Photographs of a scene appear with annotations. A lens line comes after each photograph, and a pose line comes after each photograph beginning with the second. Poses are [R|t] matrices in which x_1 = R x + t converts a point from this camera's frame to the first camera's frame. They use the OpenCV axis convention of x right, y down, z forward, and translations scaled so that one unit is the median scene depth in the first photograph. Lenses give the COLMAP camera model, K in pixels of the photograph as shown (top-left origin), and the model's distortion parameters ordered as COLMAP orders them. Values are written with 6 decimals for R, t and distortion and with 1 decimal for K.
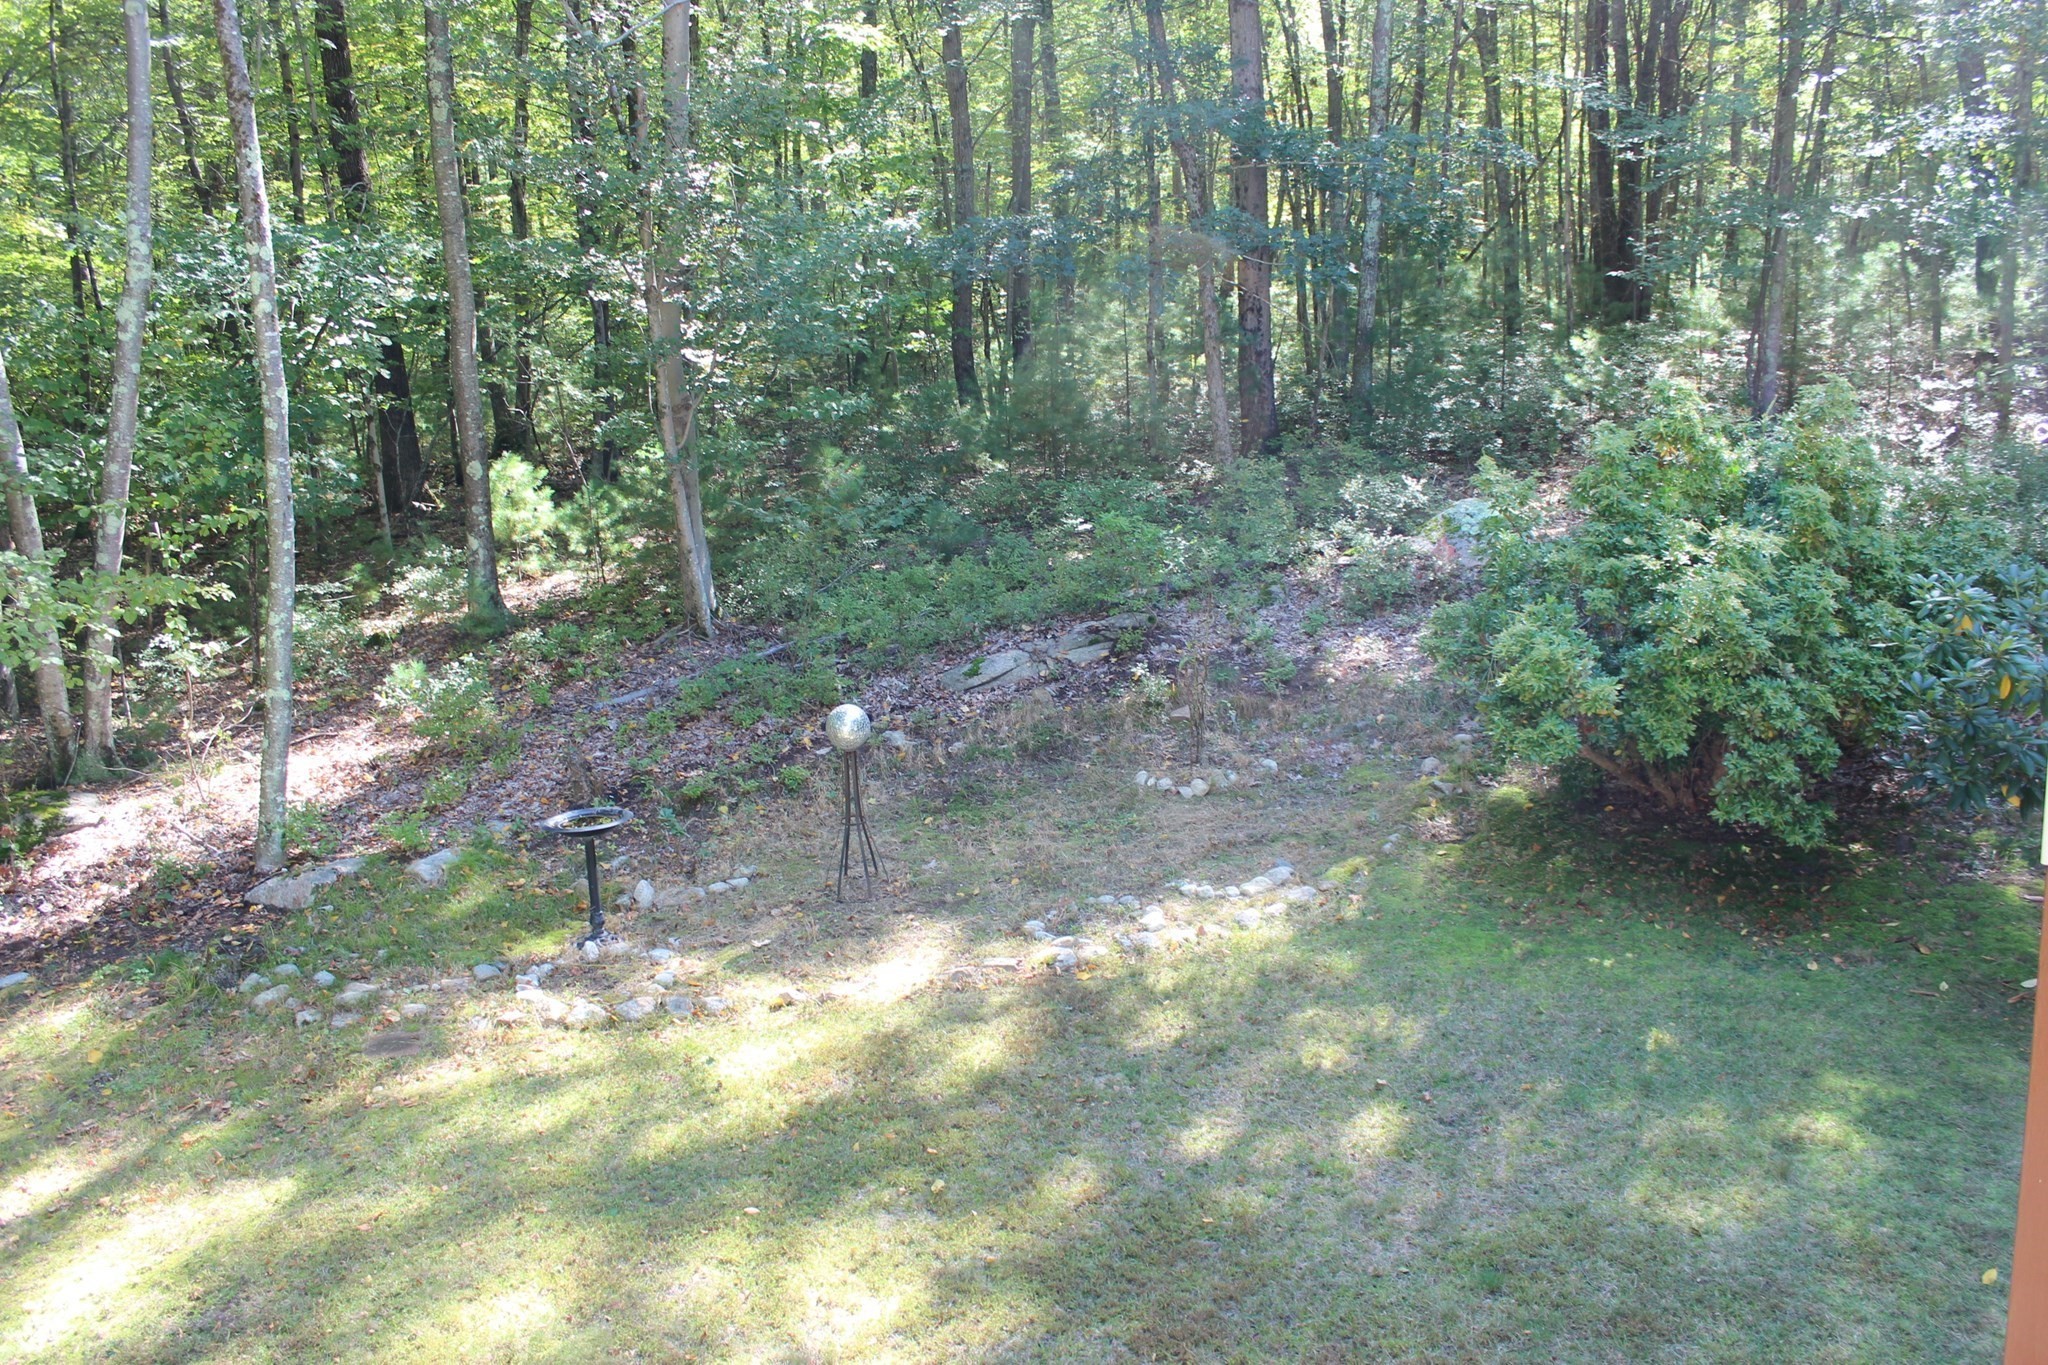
lens RADIAL K [[1715.0, 0, 1023.7], [0, 1715.0, 690.3], [0, 0, 1]] dist [-0.063958, 0.002347]
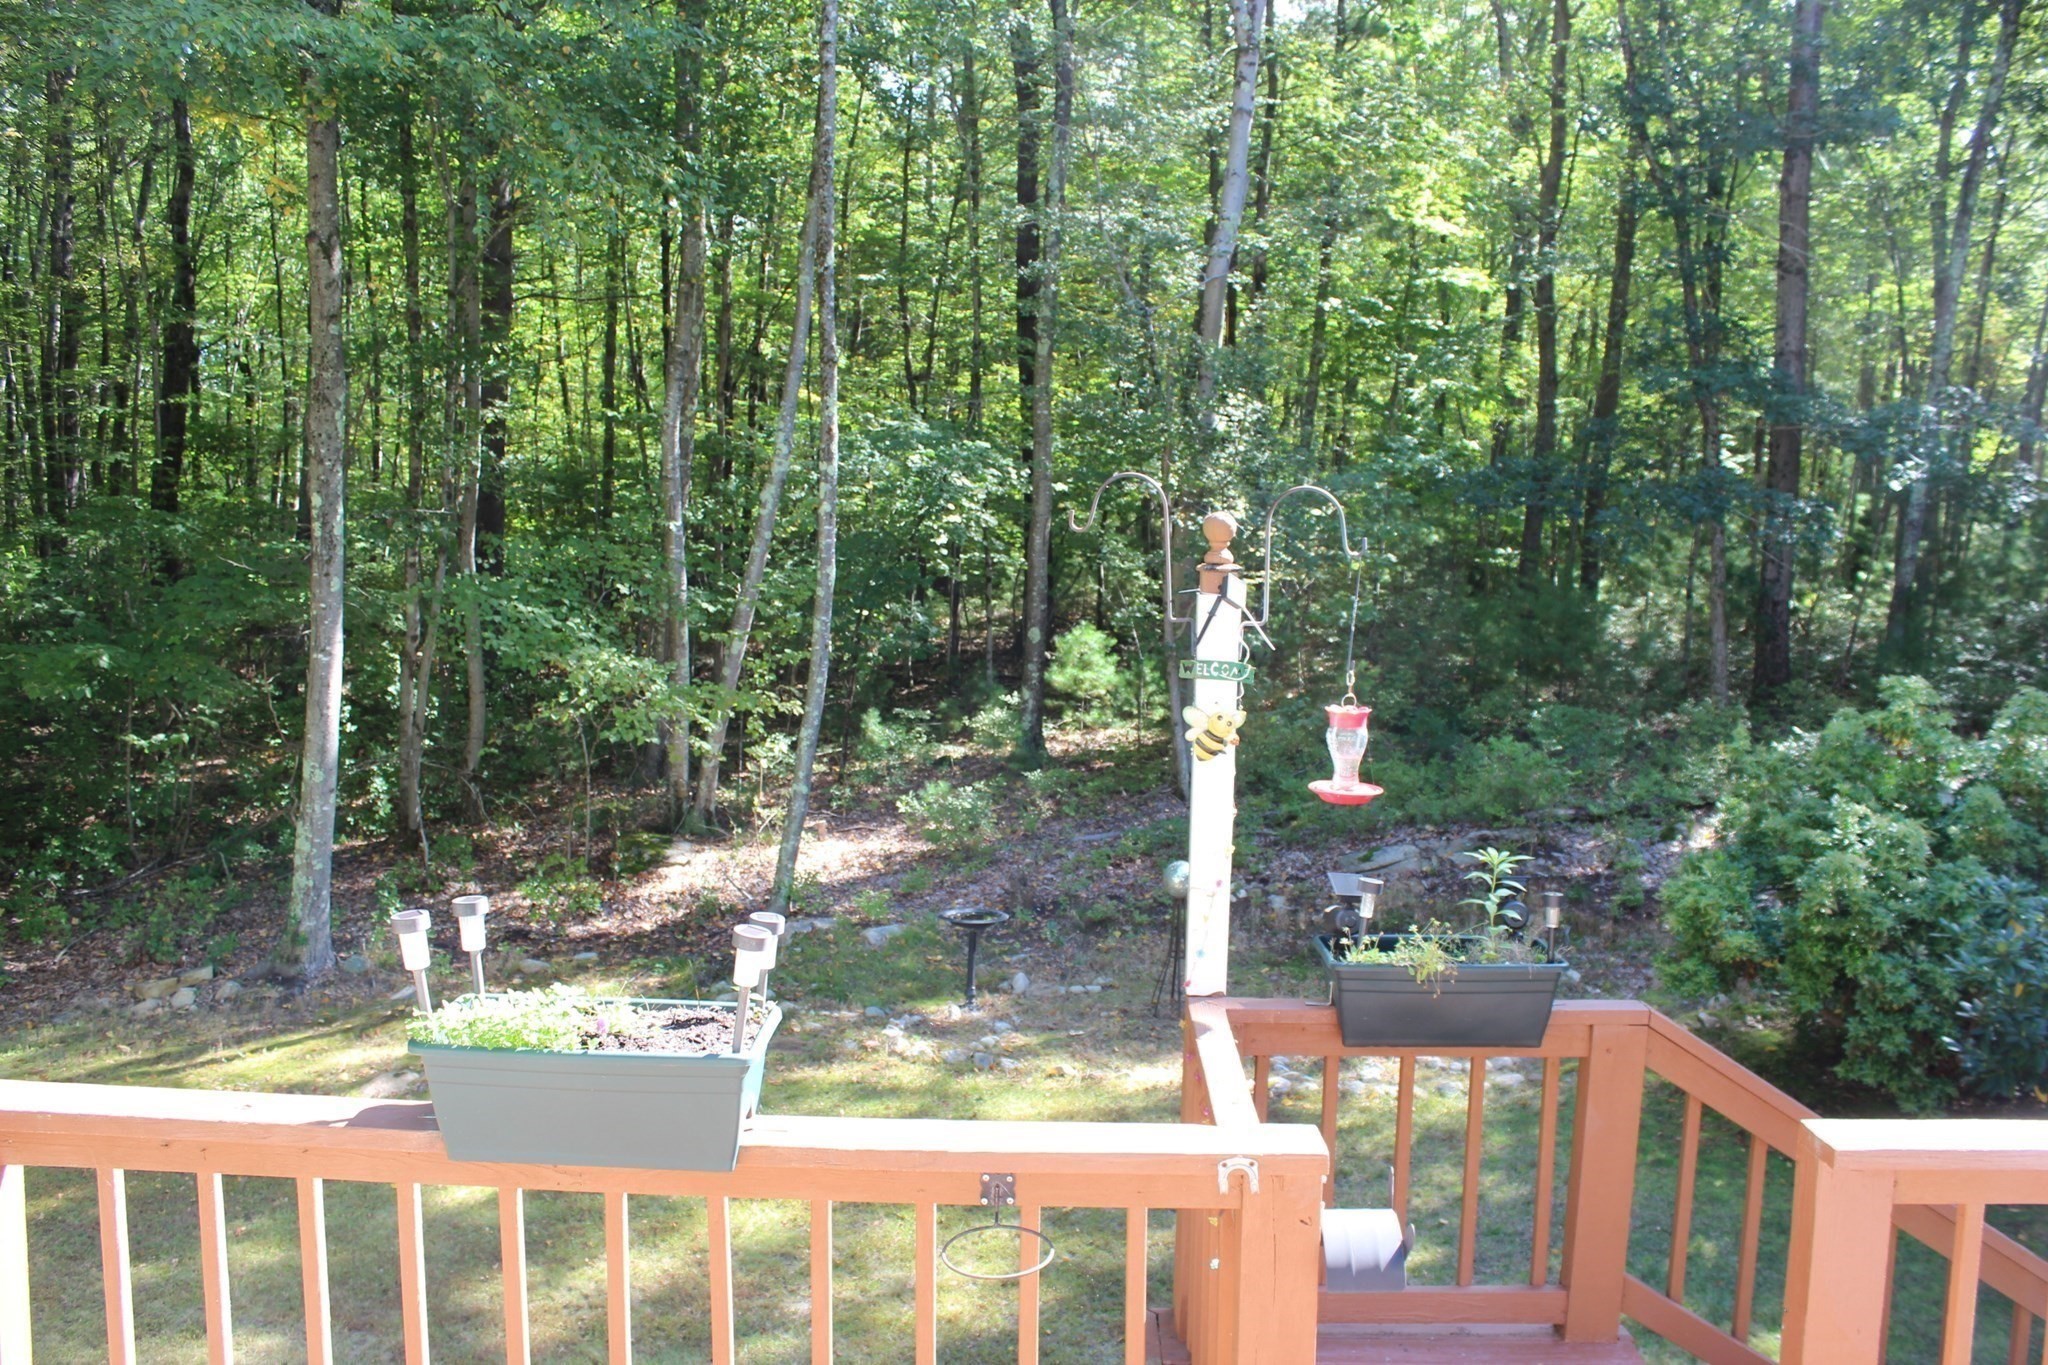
lens RADIAL K [[1715.0, 0, 1025.3], [0, 1715.0, 677.5], [0, 0, 1]] dist [-0.063958, 0.002347]
pose [[0.909275, 0.115211, -0.399932, 0.214840], [-0.157174, 0.984821, -0.073642, -0.010020], [0.385377, 0.129820, 0.913581, -0.158731]]
